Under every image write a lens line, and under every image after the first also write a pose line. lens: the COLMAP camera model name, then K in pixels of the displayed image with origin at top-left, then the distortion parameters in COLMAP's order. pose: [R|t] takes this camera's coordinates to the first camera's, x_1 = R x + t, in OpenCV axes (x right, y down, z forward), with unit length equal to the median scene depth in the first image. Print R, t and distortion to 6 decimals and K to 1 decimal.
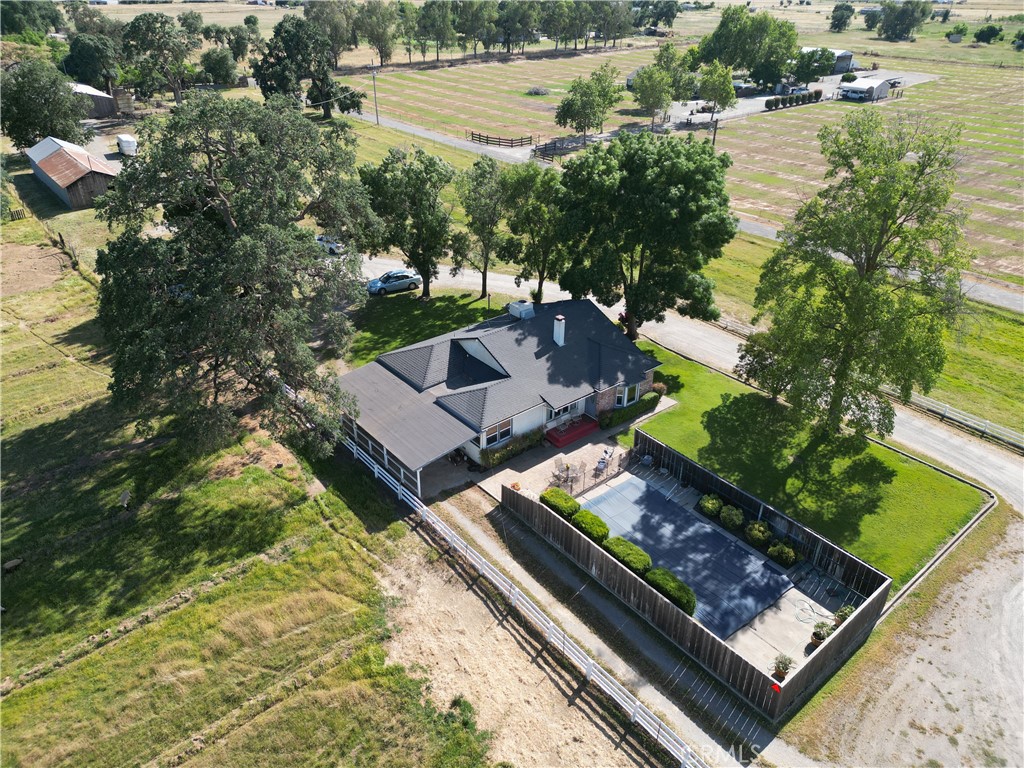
lens RADIAL K [[710.3, 0, 512.0], [0, 710.3, 384.0], [0, 0, 1]] dist [0.037750, -0.001517]
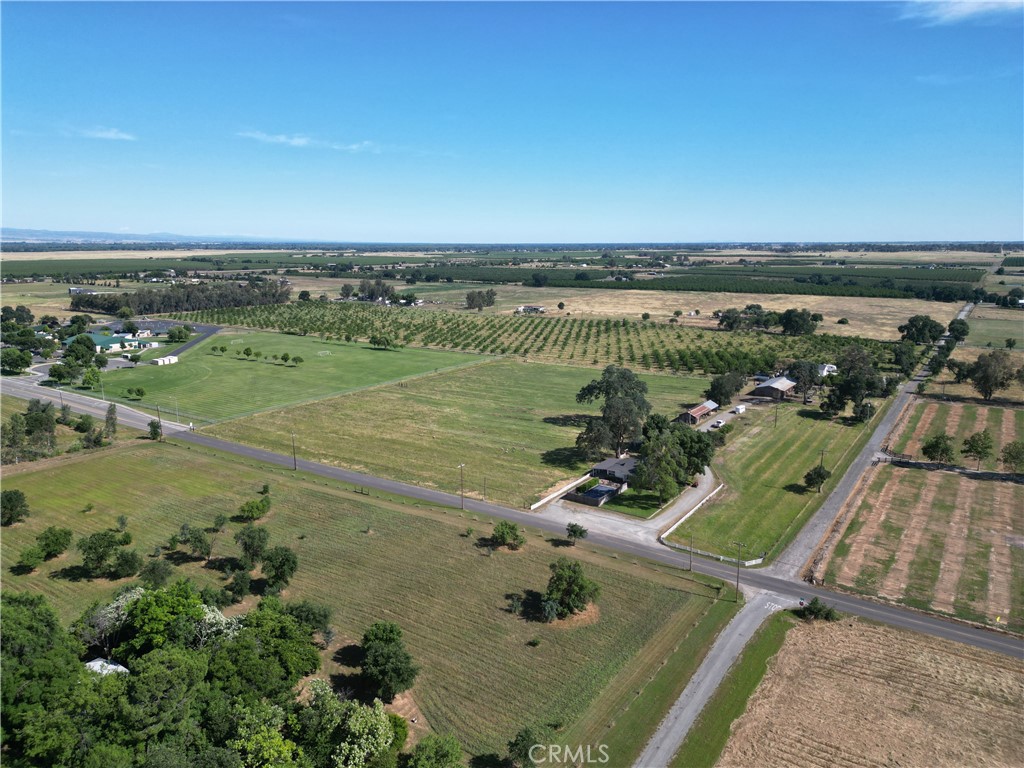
lens RADIAL K [[710.3, 0, 512.0], [0, 710.3, 384.0], [0, 0, 1]] dist [0.037750, -0.001517]
pose [[0.277484, 0.187149, -0.942326, 4.204565], [-0.478389, 0.877512, 0.033407, -0.294869], [0.833155, 0.441529, 0.333025, -1.393724]]
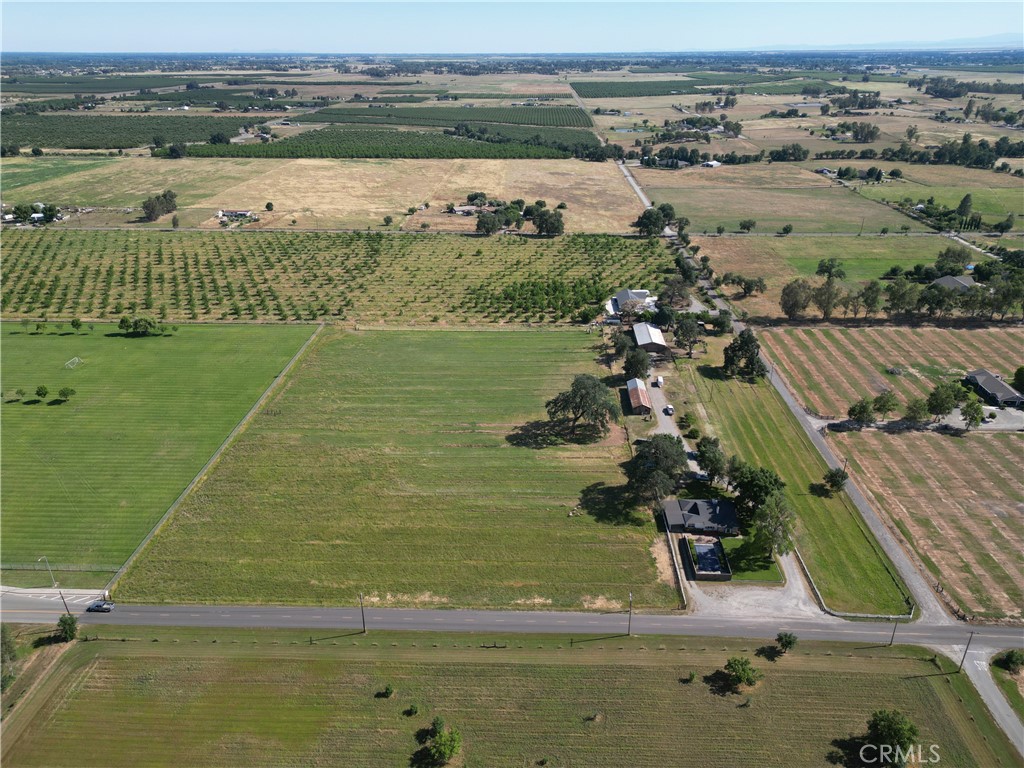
lens RADIAL K [[710.3, 0, 512.0], [0, 710.3, 384.0], [0, 0, 1]] dist [0.037750, -0.001517]
pose [[0.741245, 0.278281, -0.610832, 1.775345], [-0.330370, 0.943409, 0.028891, -0.574843], [0.584305, 0.180385, 0.791233, -3.706135]]
